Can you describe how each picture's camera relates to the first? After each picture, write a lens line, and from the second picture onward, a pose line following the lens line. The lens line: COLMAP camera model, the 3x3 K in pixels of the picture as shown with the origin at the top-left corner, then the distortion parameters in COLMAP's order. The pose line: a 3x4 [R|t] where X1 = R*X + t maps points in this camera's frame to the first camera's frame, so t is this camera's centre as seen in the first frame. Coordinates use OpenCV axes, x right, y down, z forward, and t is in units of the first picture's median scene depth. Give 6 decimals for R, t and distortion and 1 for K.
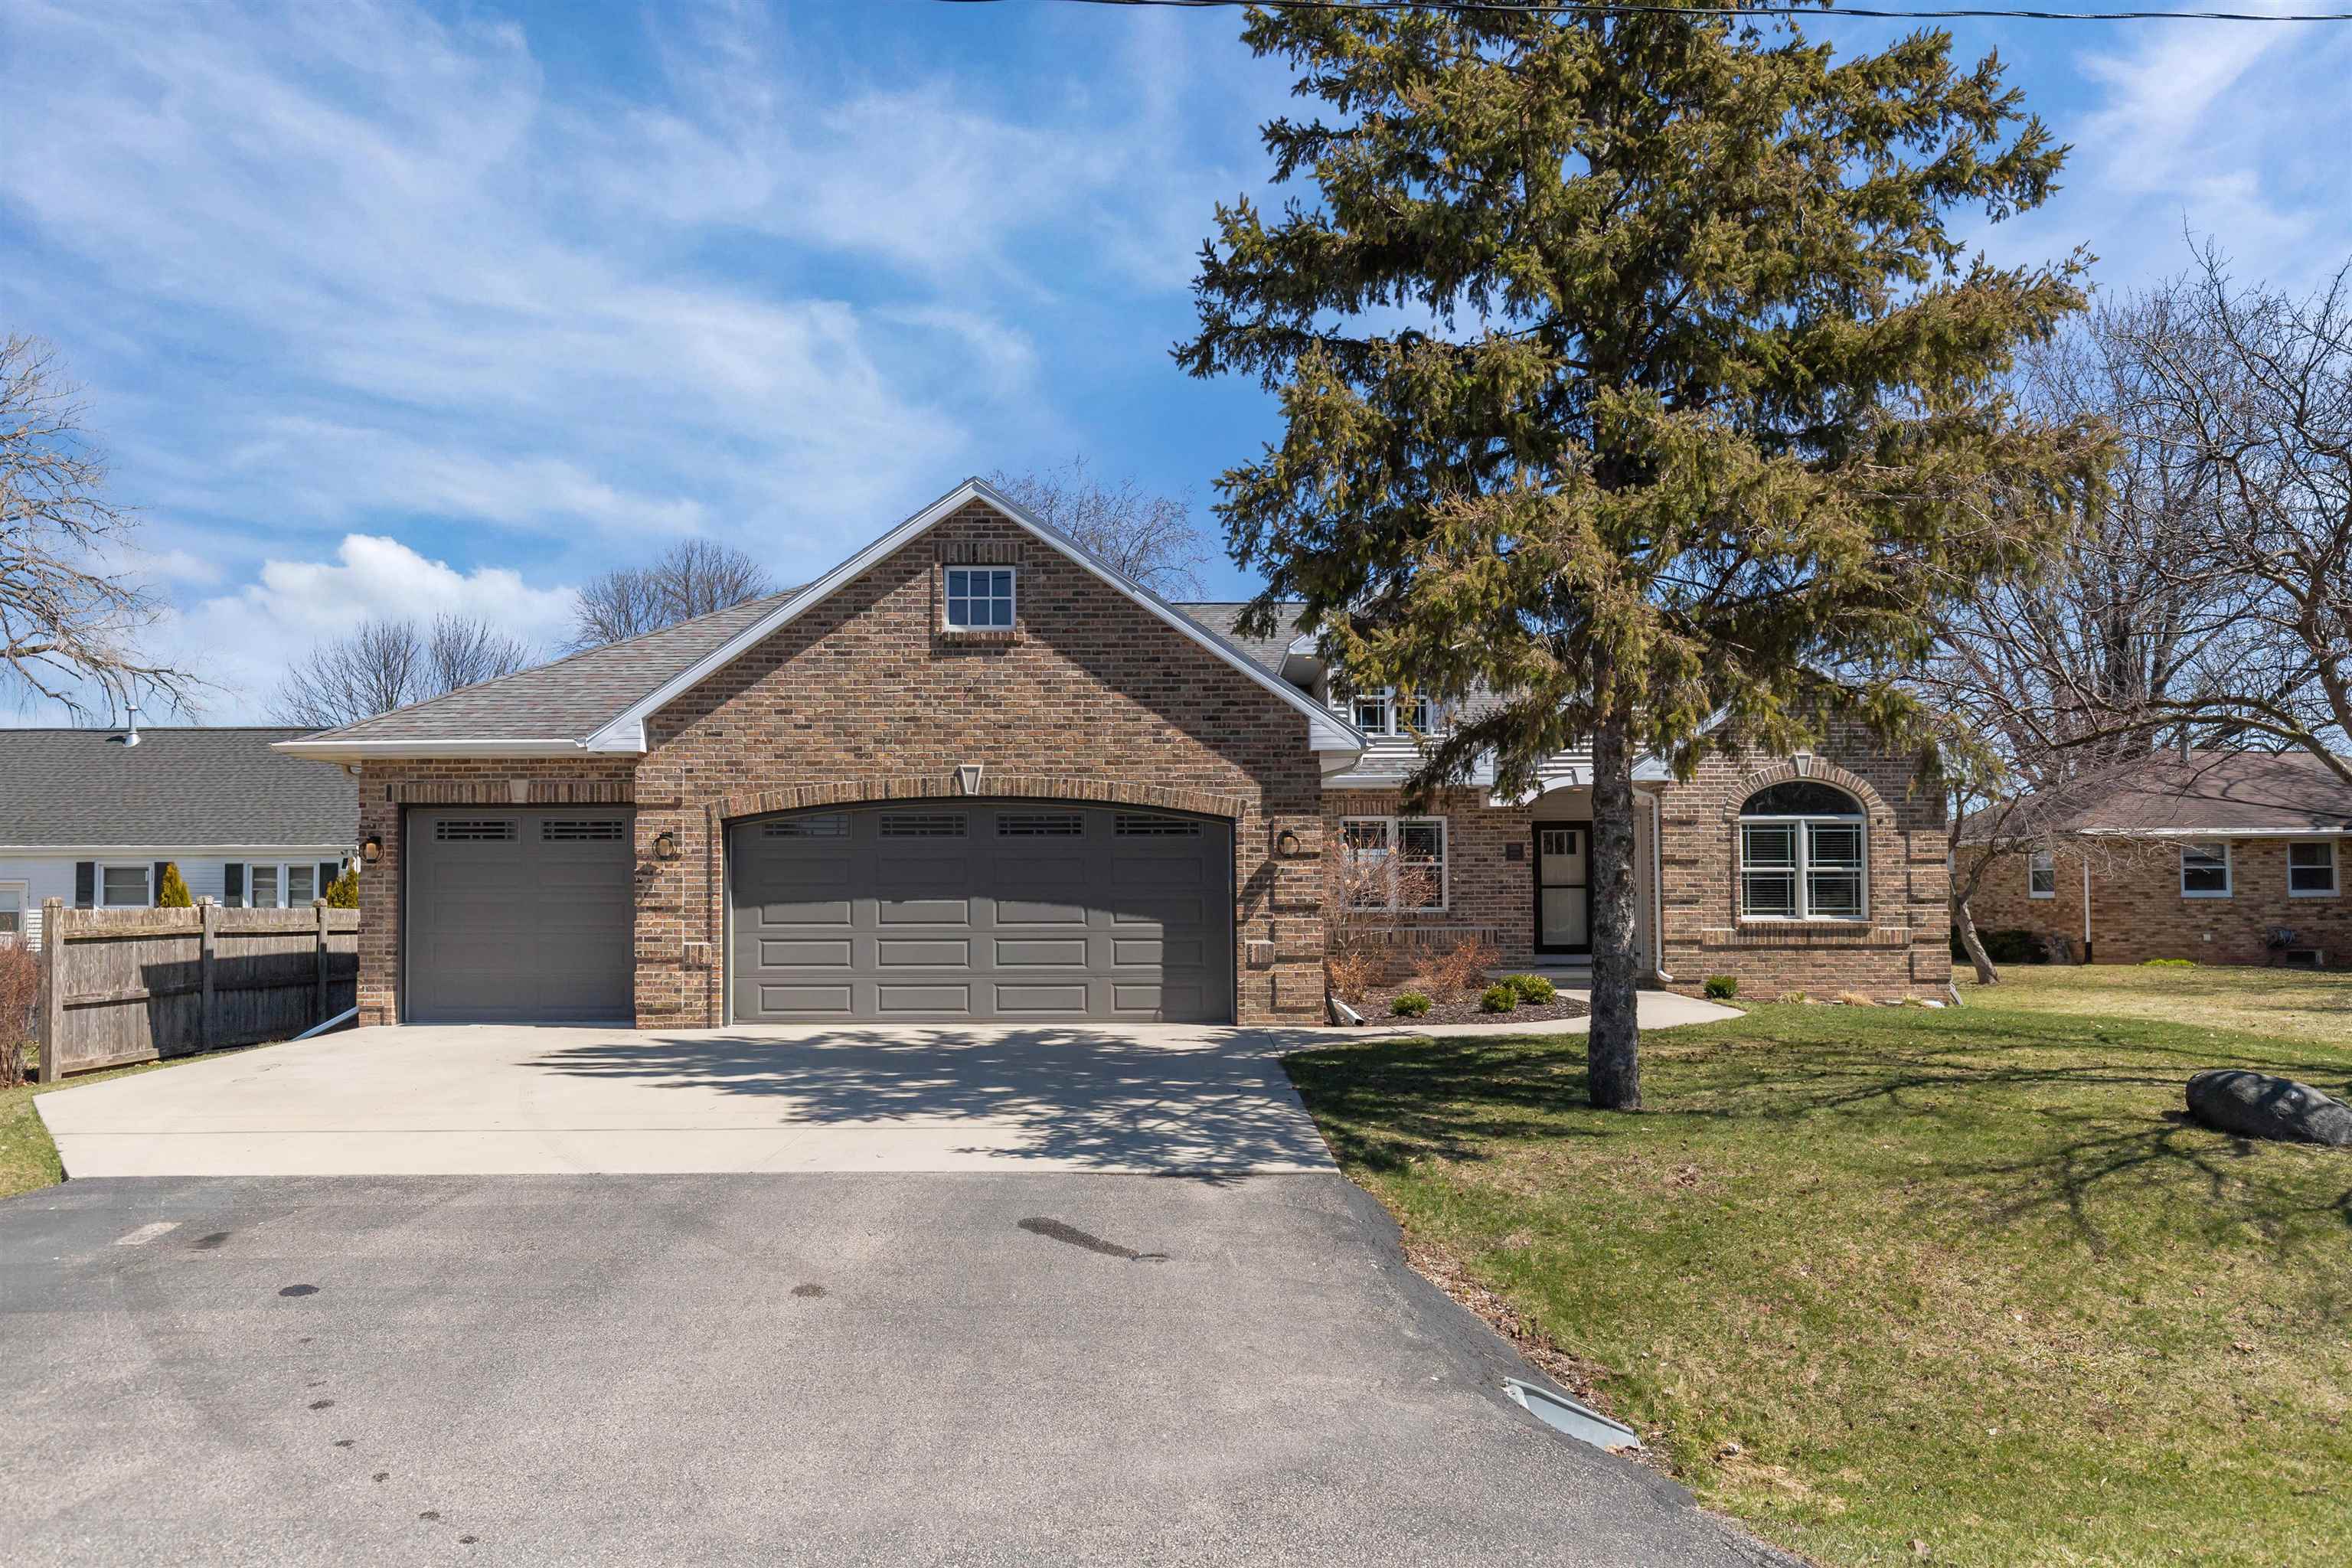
lens RADIAL K [[1527.2, 0, 1163.4], [0, 1527.2, 806.1], [0, 0, 1]] dist [-0.002759, -0.032542]
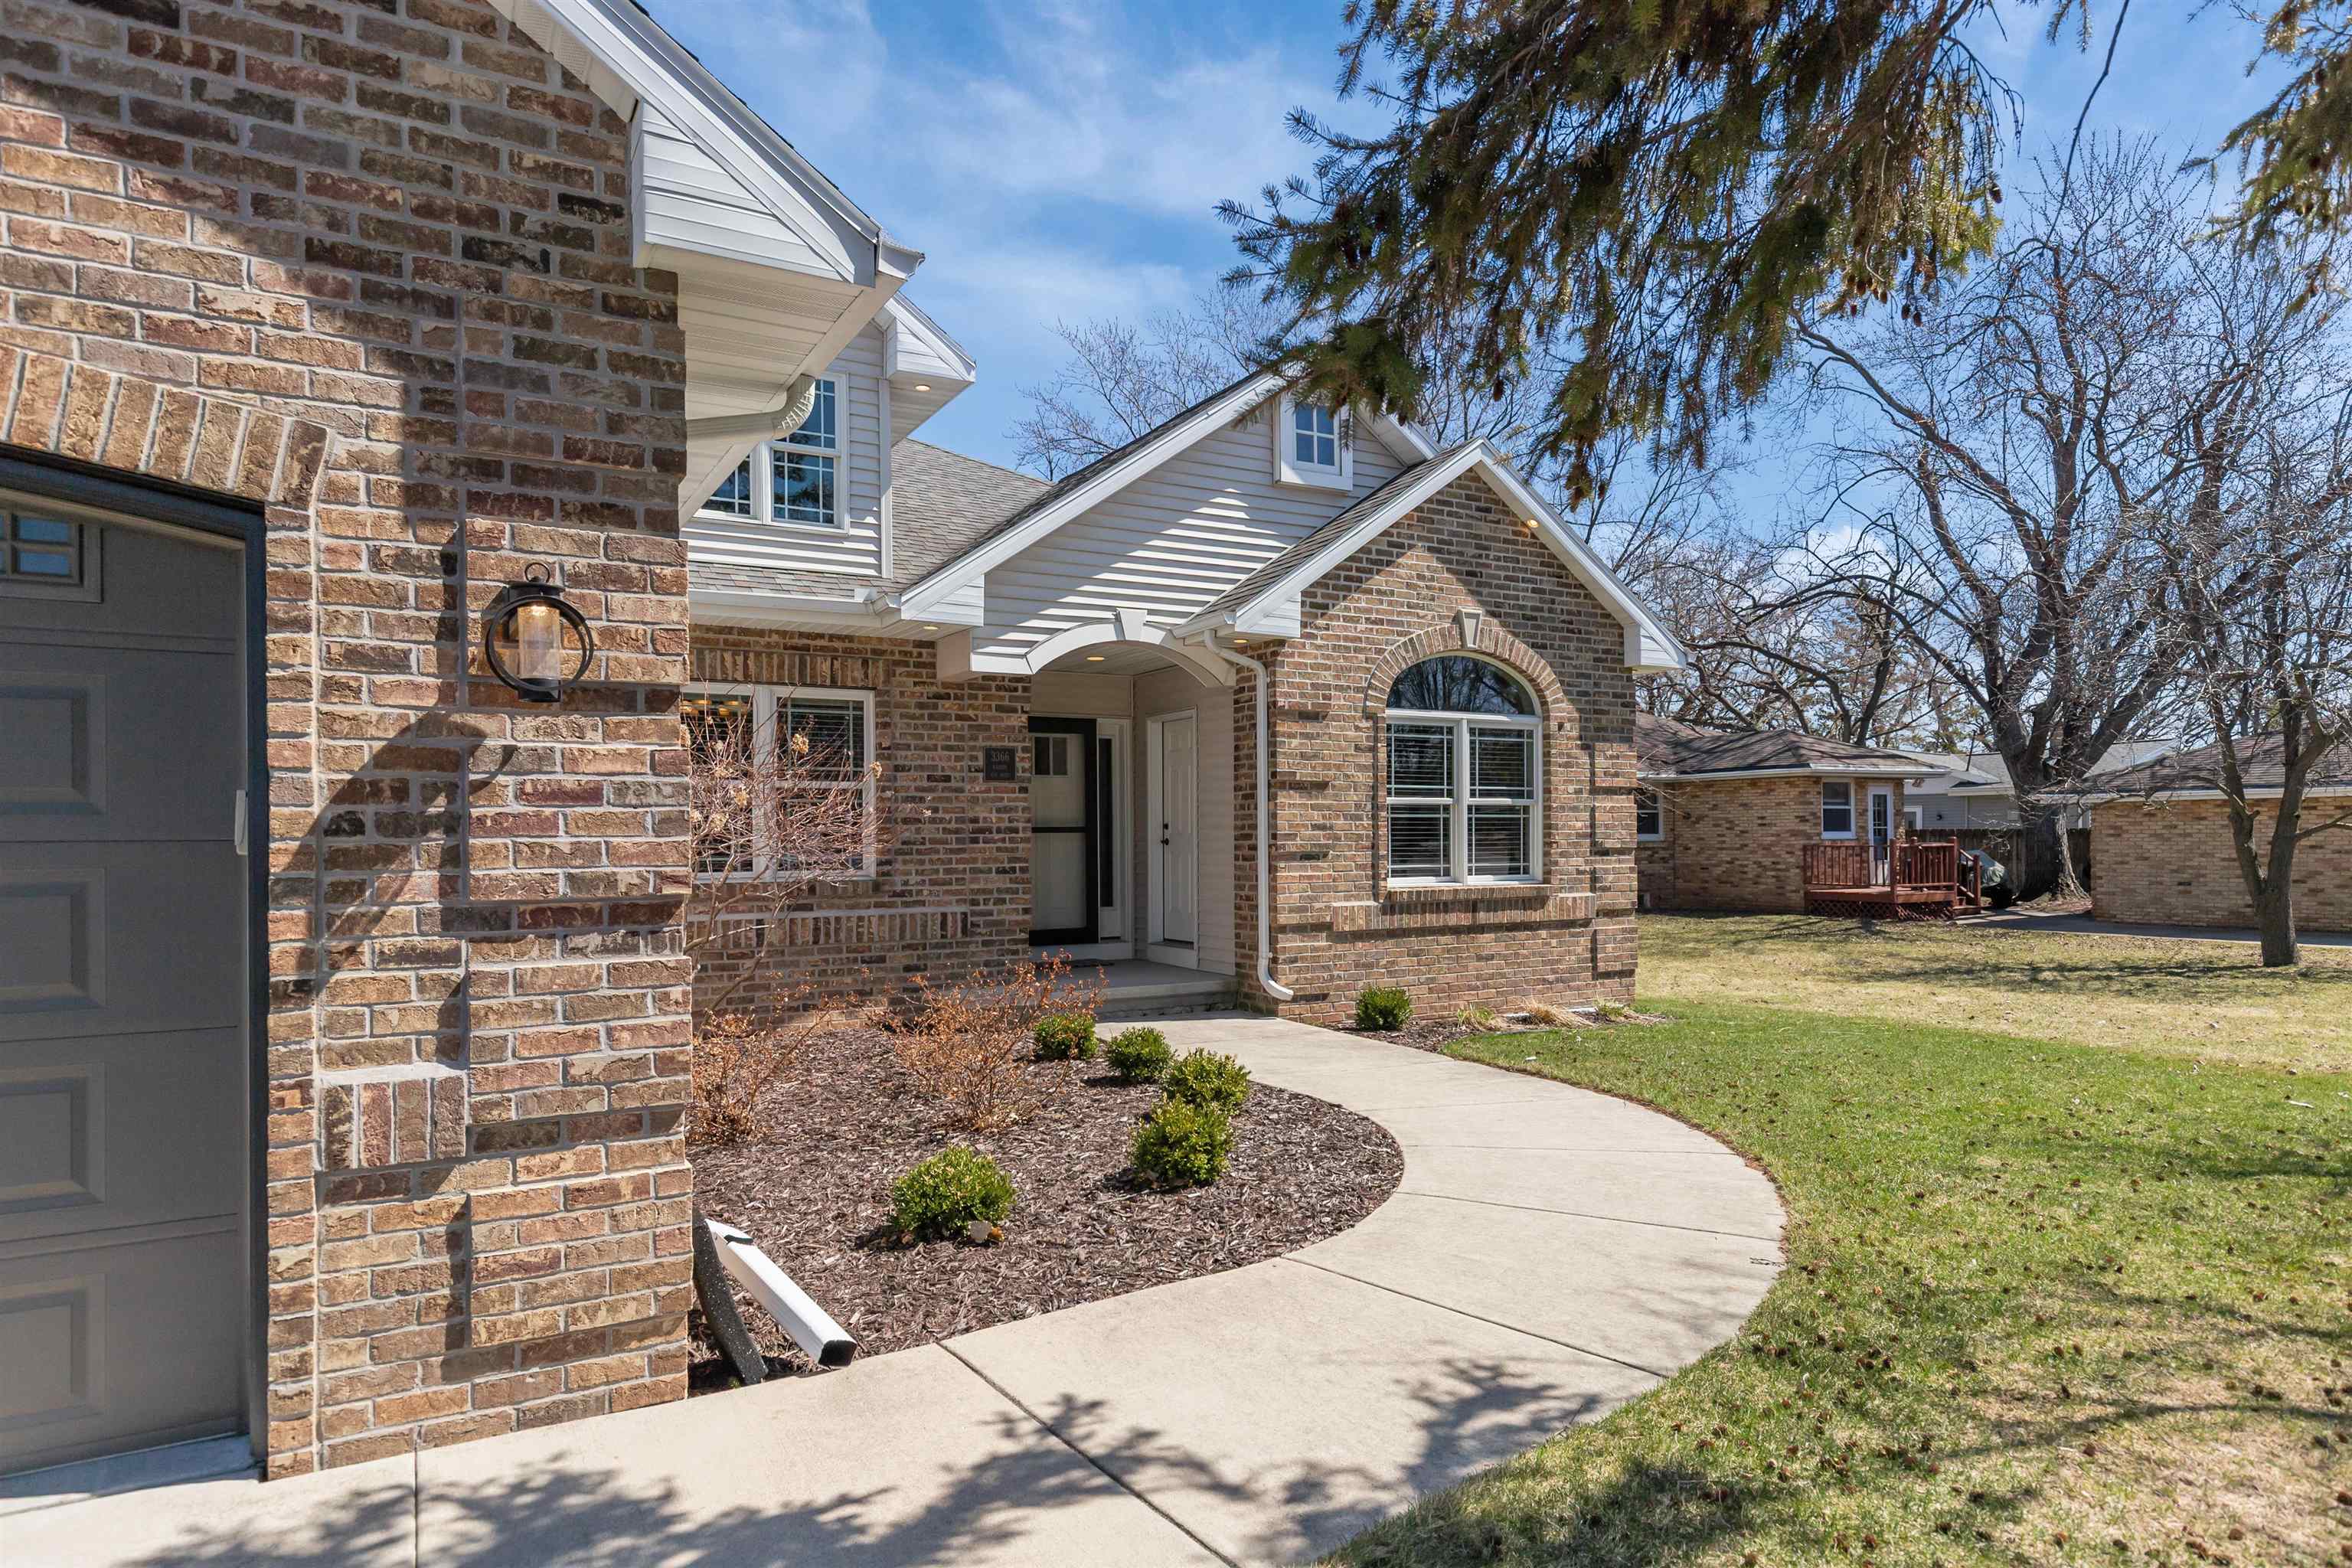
lens RADIAL K [[1337.9, 0, 1167.2], [0, 1337.9, 826.6], [0, 0, 1]] dist [0.004586, 0.000208]
pose [[0.864019, 0.001008, 0.503458, 0.048436], [-0.025485, 0.998804, 0.041737, 0.032562], [-0.502814, -0.048892, 0.863011, 0.602681]]
